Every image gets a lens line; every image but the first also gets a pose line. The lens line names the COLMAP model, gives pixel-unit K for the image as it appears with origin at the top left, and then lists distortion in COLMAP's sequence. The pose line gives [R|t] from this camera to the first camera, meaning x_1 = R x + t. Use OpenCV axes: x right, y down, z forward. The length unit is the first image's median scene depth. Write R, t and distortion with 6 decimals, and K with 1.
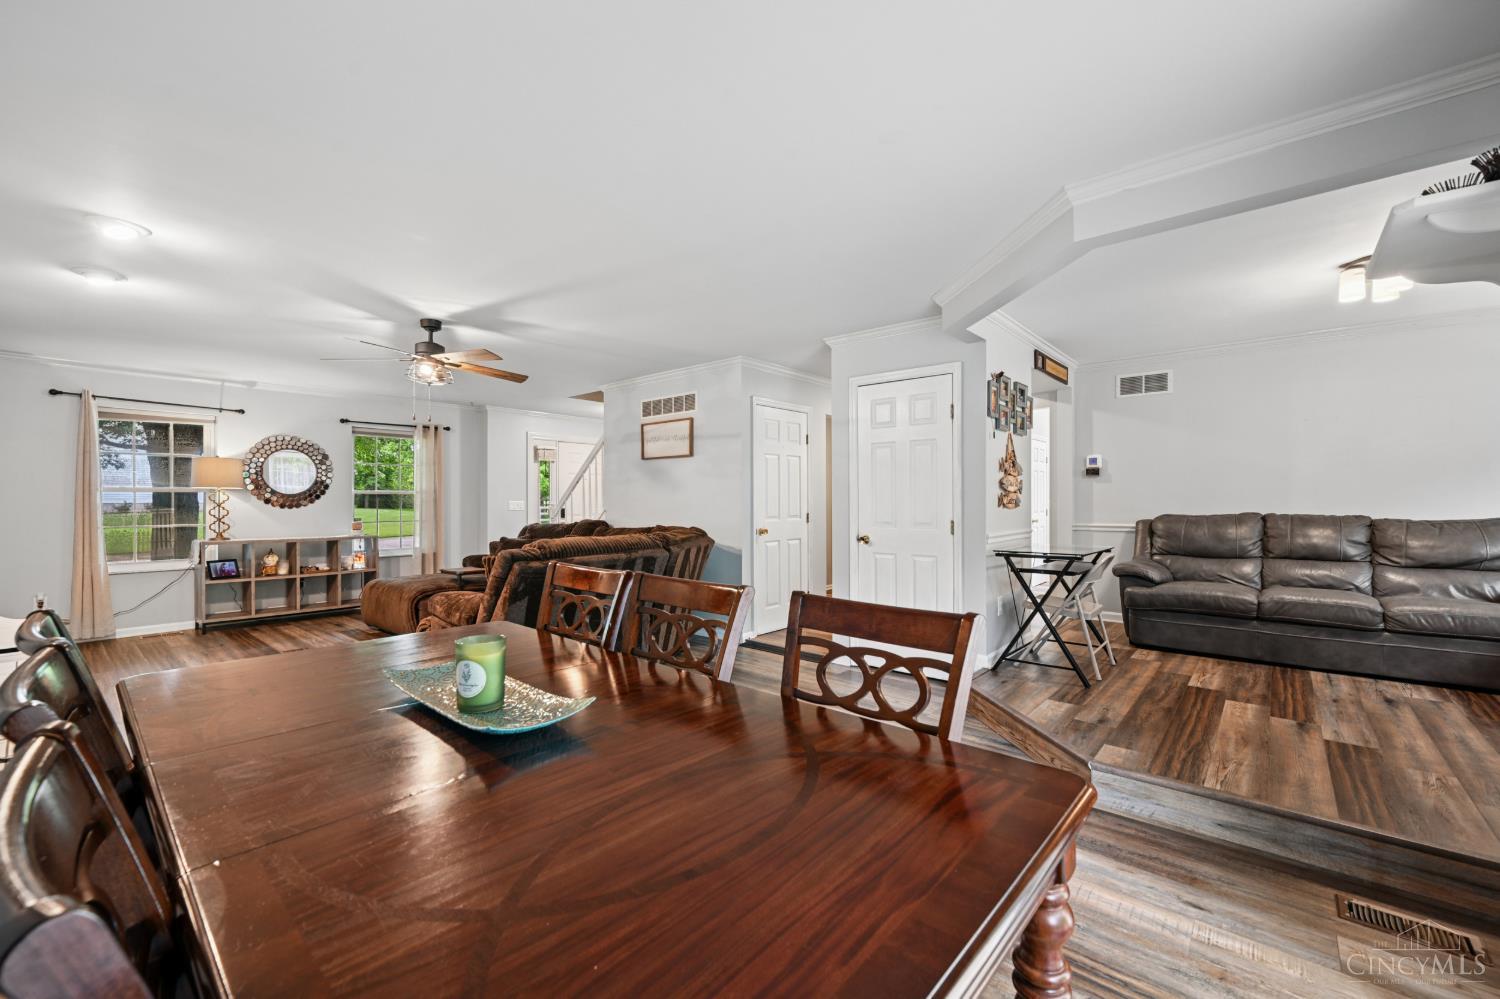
lens RADIAL K [[614.0, 0, 755.0], [0, 614.0, 492.0], [0, 0, 1]] dist [0.000561, -0.000302]
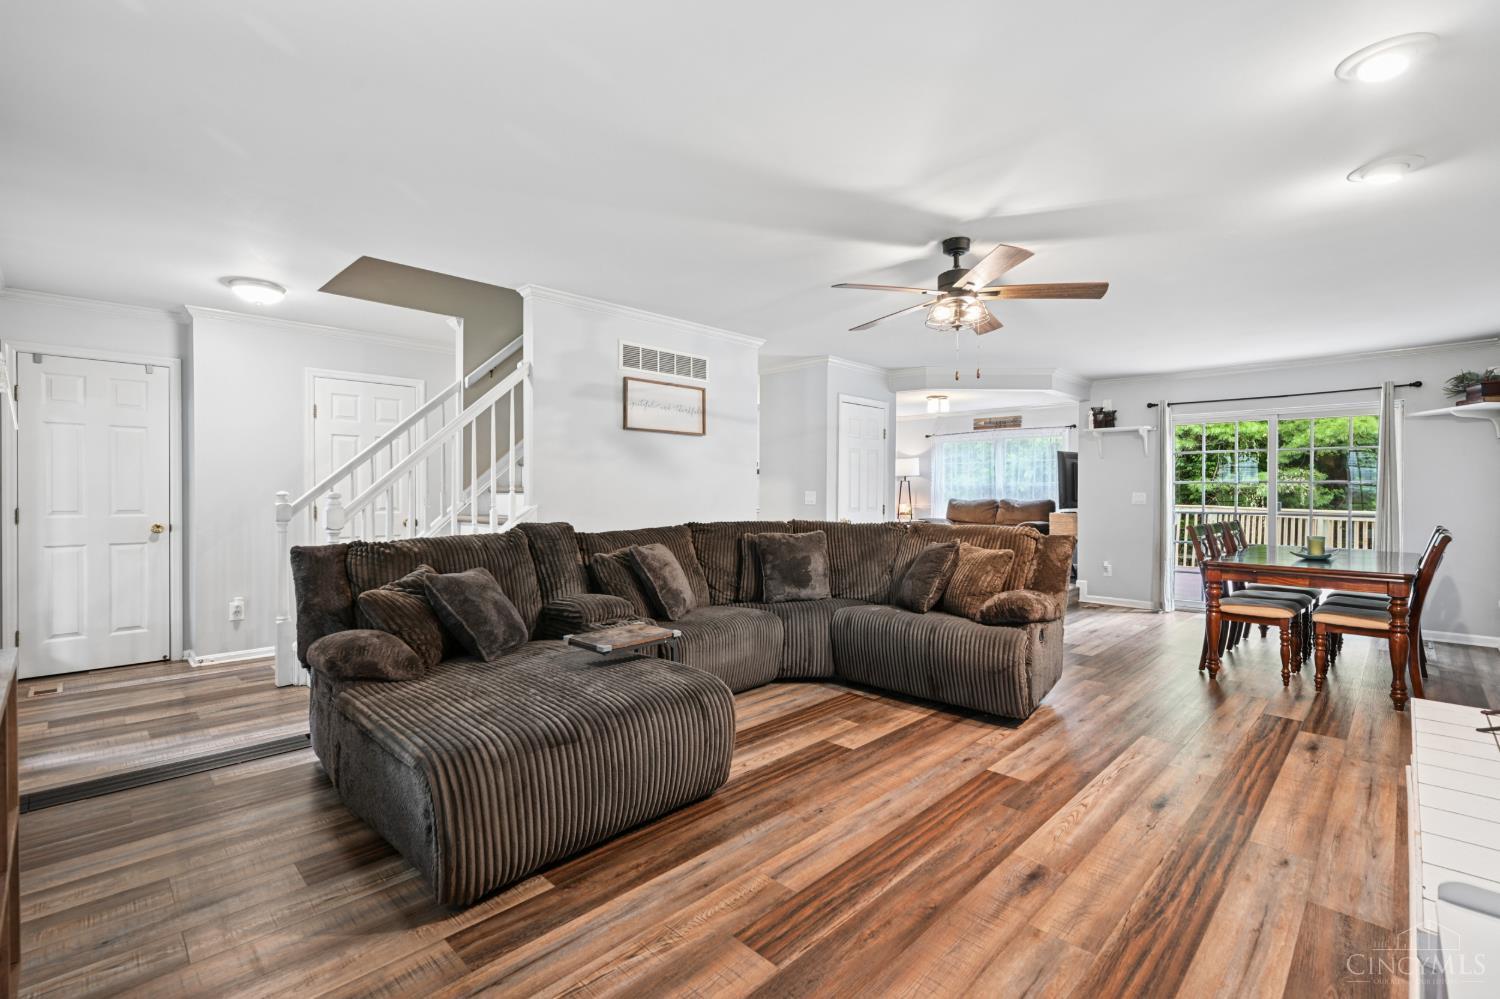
lens RADIAL K [[658.5, 0, 753.0], [0, 658.5, 484.4], [0, 0, 1]] dist [0.000053, 0.000238]
pose [[0.073789, 0.013223, 0.997186, -0.942981], [-0.018803, 0.999753, -0.011866, 0.015268], [-0.997097, -0.017875, 0.074019, 0.843763]]
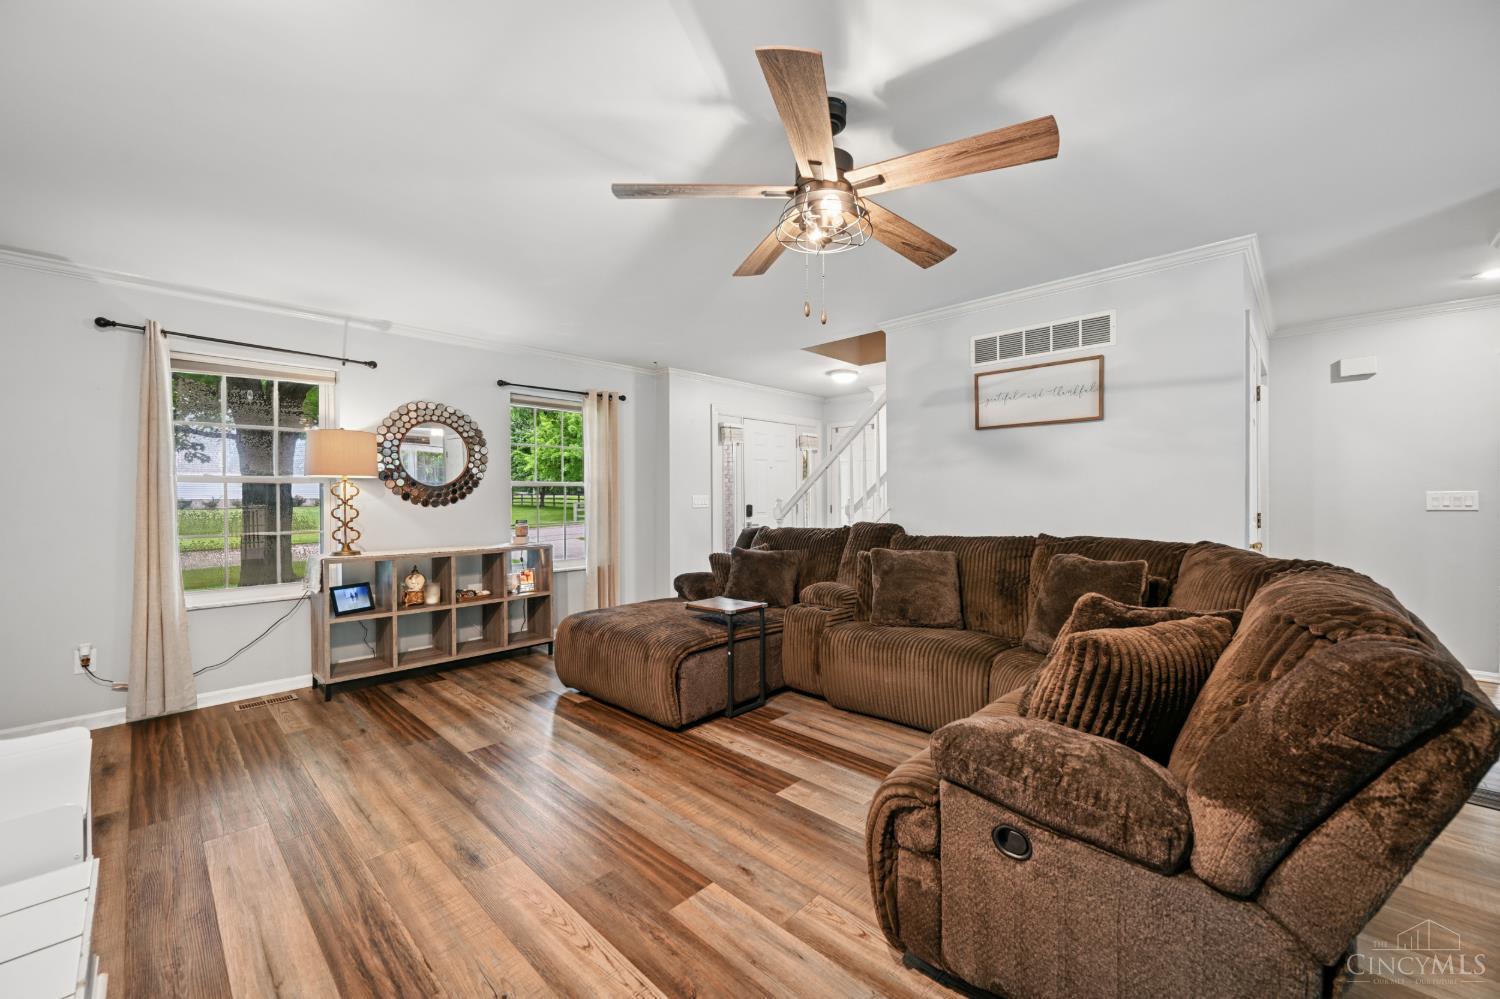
lens RADIAL K [[589.3, 0, 753.1], [0, 589.3, 488.7], [0, 0, 1]] dist [0.000525, -0.000144]
pose [[0.998518, -0.003563, -0.054311, -0.402633], [0.003745, 0.999988, 0.003240, 0.006475], [0.054299, -0.003439, 0.998519, 0.392089]]
